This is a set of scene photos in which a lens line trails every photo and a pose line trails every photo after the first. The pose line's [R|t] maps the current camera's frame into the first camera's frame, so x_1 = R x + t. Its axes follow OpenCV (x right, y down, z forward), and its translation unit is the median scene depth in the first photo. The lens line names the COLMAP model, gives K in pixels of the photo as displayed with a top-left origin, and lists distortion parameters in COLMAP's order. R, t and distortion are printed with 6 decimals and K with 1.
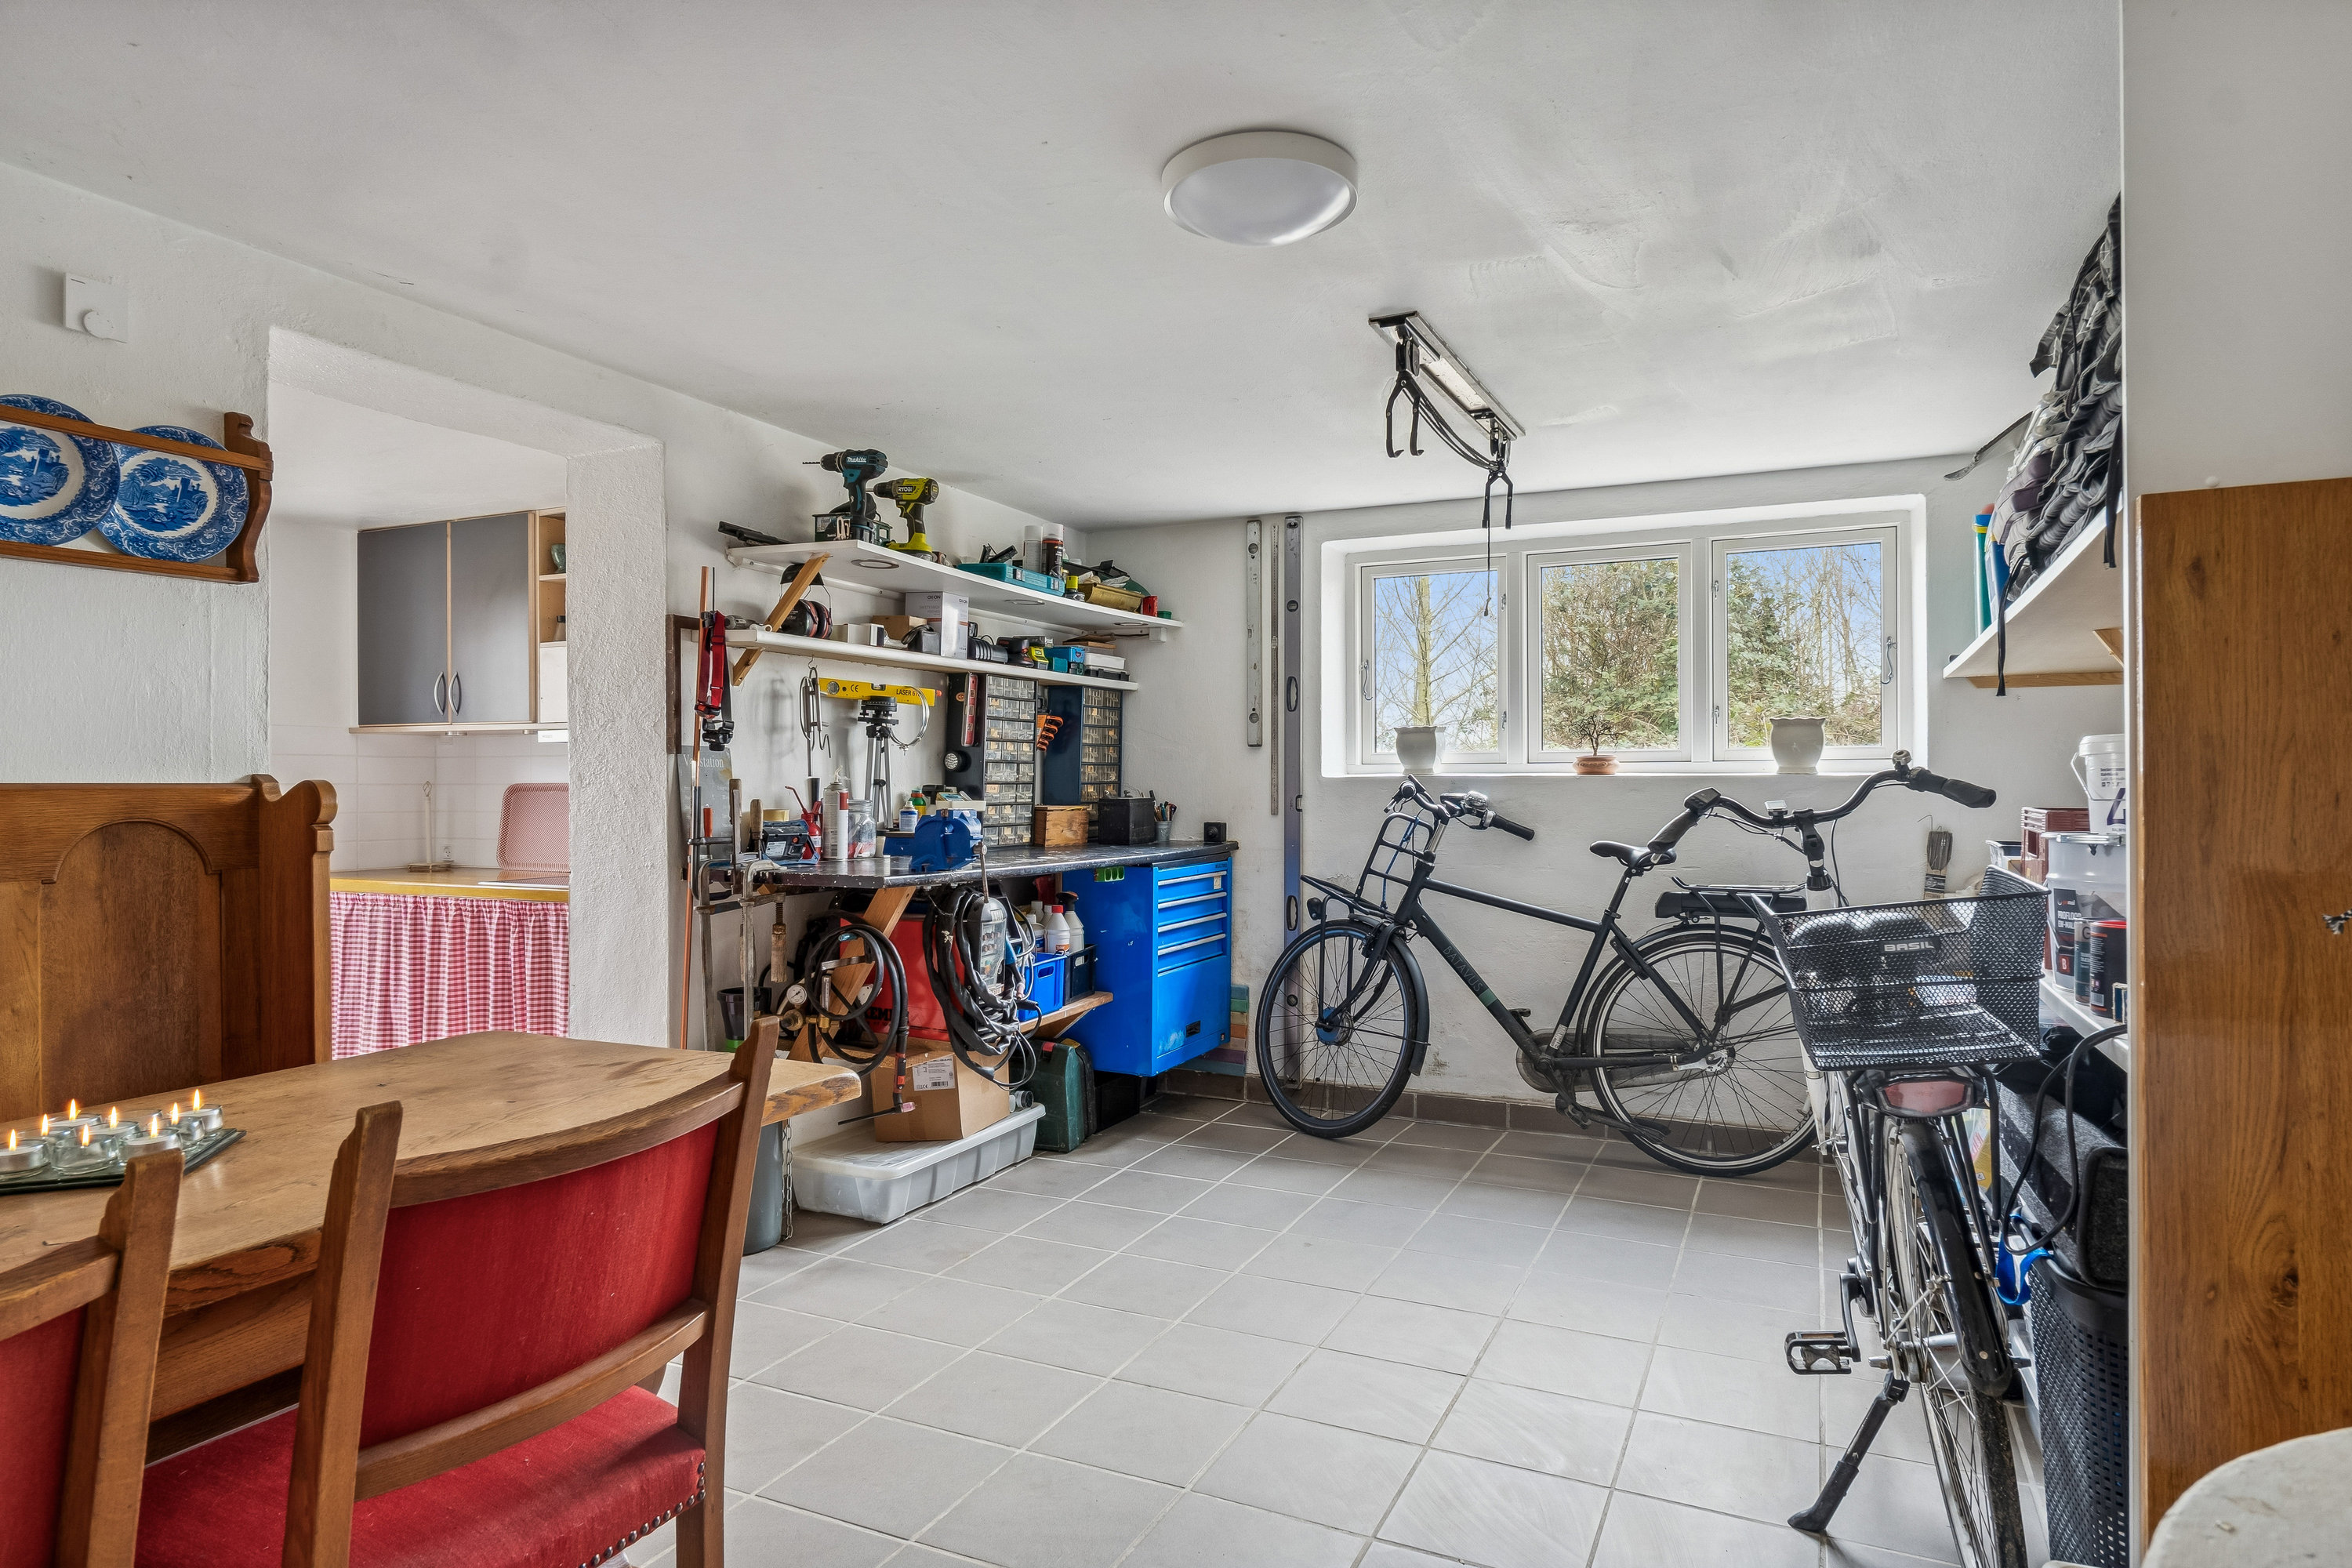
lens RADIAL K [[1330.4, 0, 1204.6], [0, 1330.4, 797.3], [0, 0, 1]] dist [-0.000186, -0.000024]
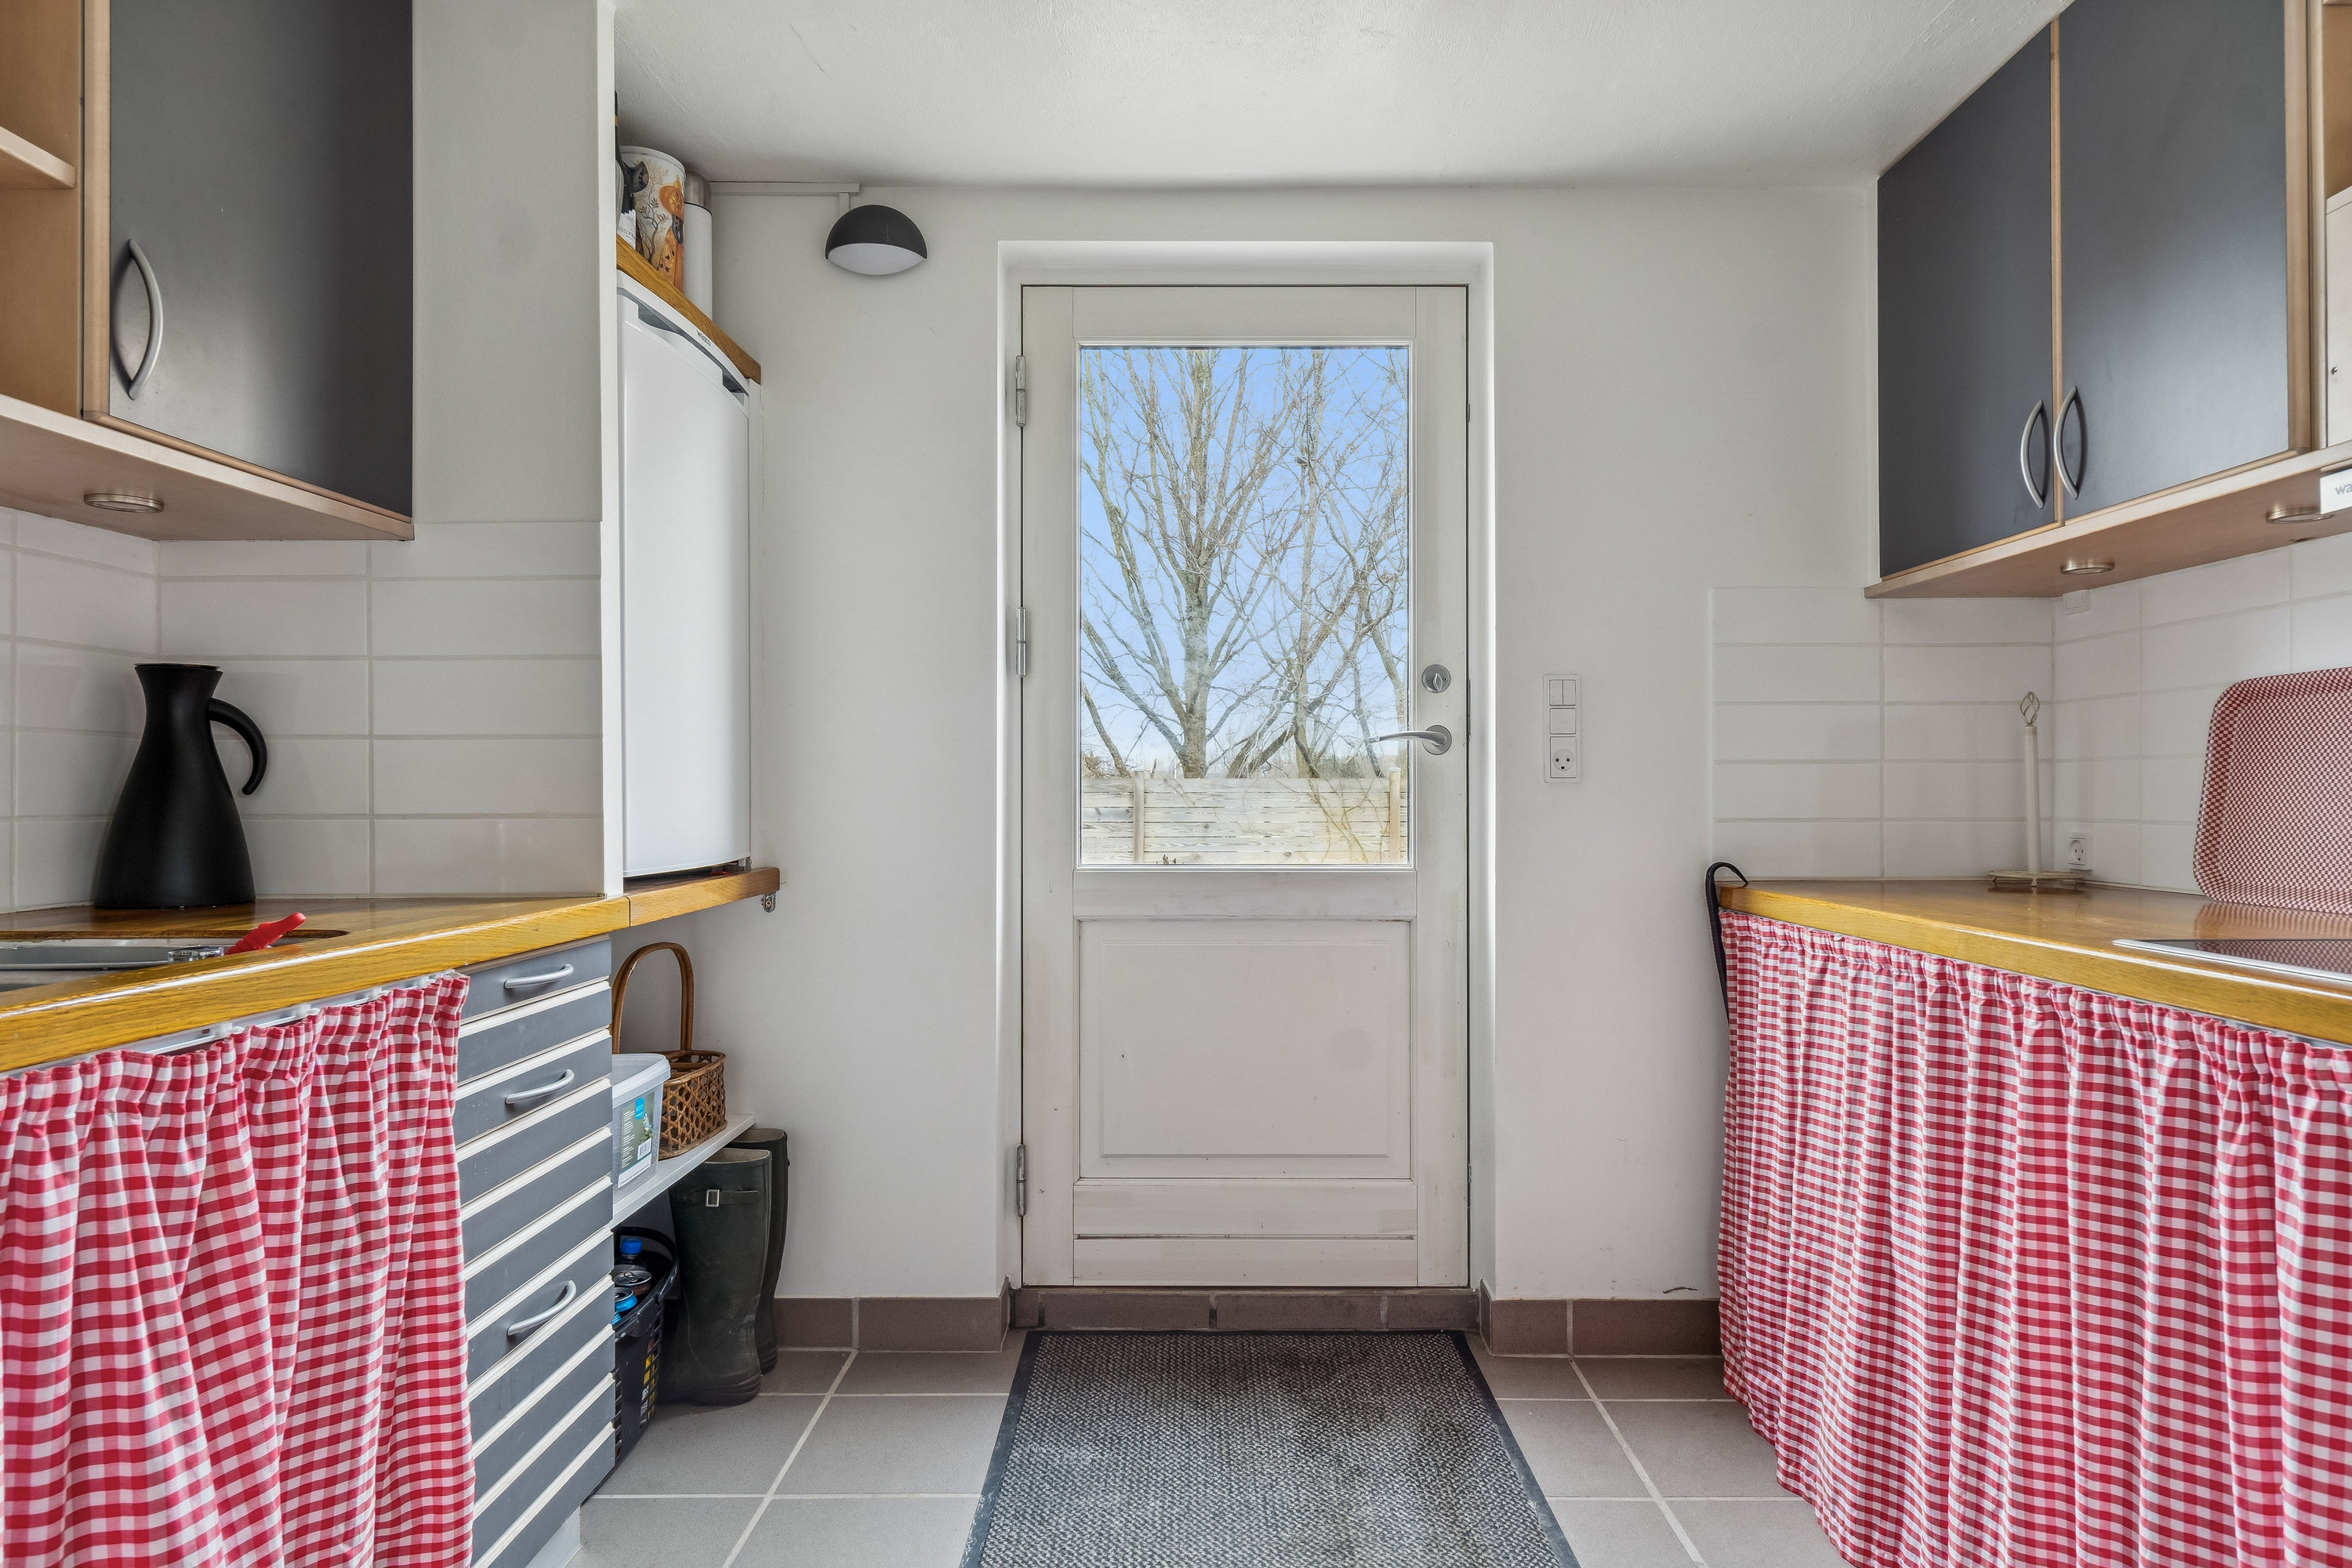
lens RADIAL K [[1358.0, 0, 1205.3], [0, 1358.0, 781.7], [0, 0, 1]] dist [-0.003075, -0.000831]
pose [[0.419126, -0.007069, -0.907900, -0.312966], [-0.006704, 0.999918, -0.010881, 0.028173], [0.907903, 0.010647, 0.419045, 0.610955]]
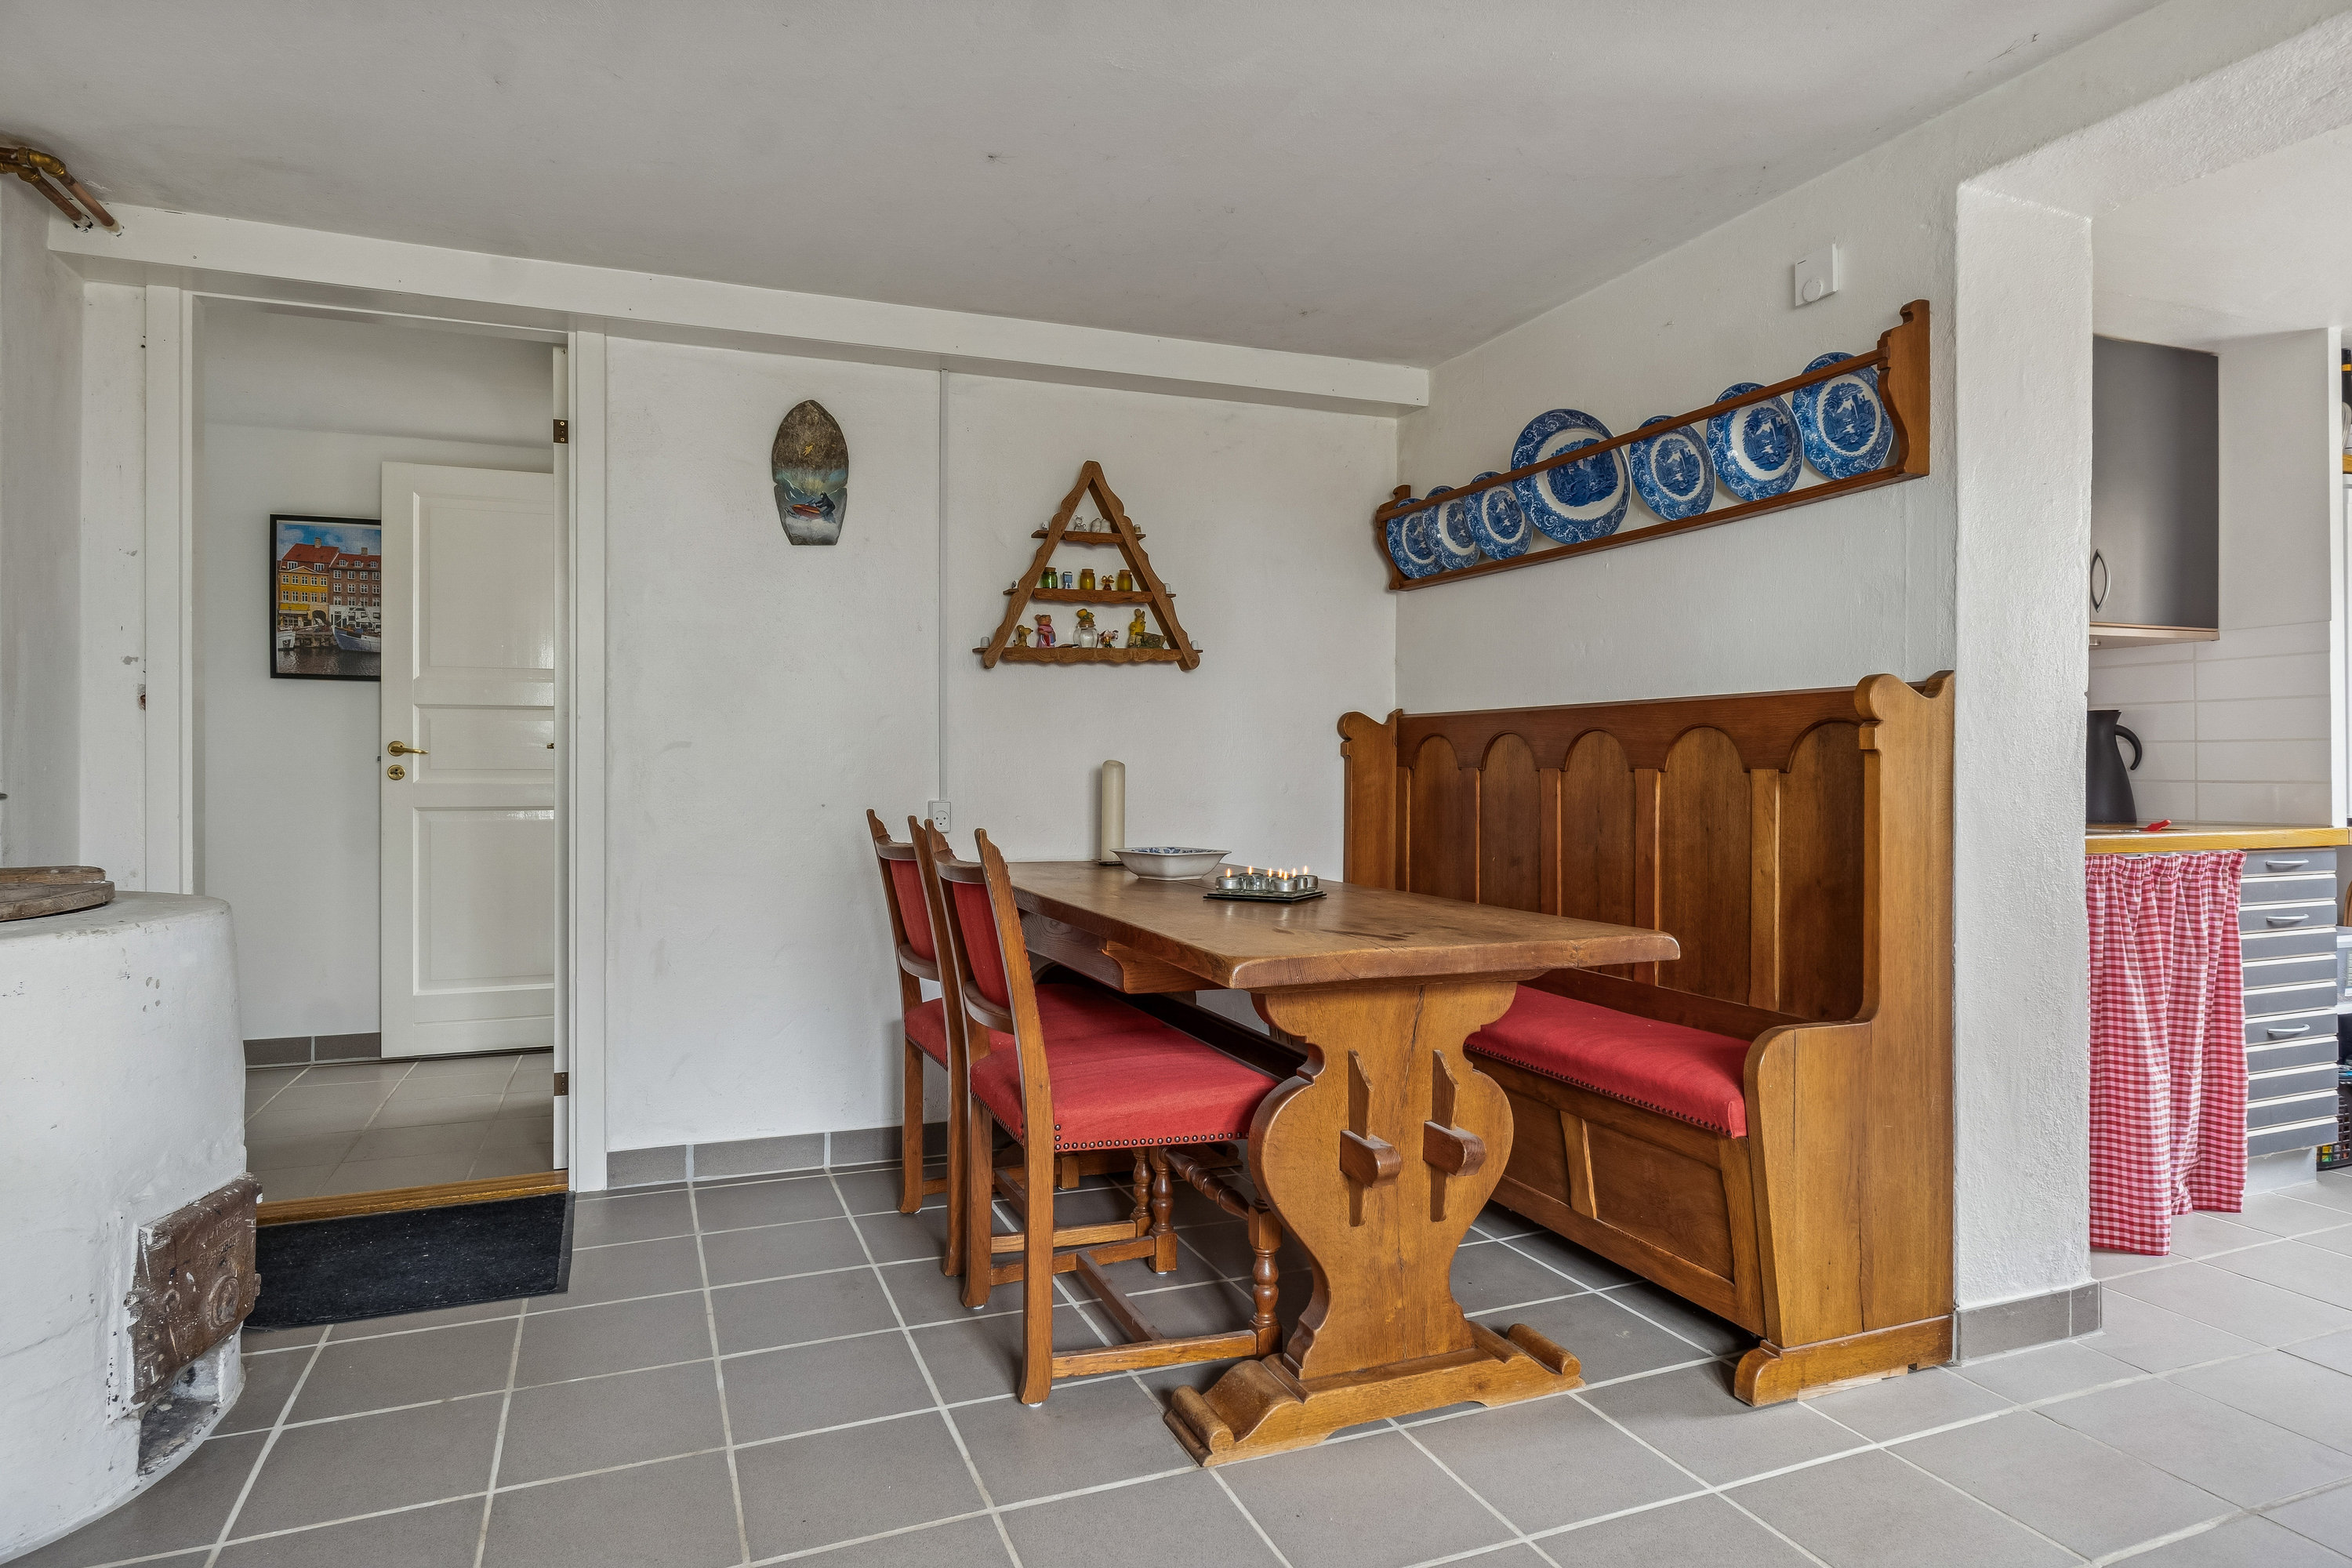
lens RADIAL K [[1358.0, 0, 1205.3], [0, 1358.0, 781.7], [0, 0, 1]] dist [-0.003075, -0.000831]
pose [[-0.672002, 0.009389, -0.740490, 0.186105], [-0.003280, 0.999872, 0.015654, 0.025440], [0.740542, 0.012948, -0.671885, 0.657880]]
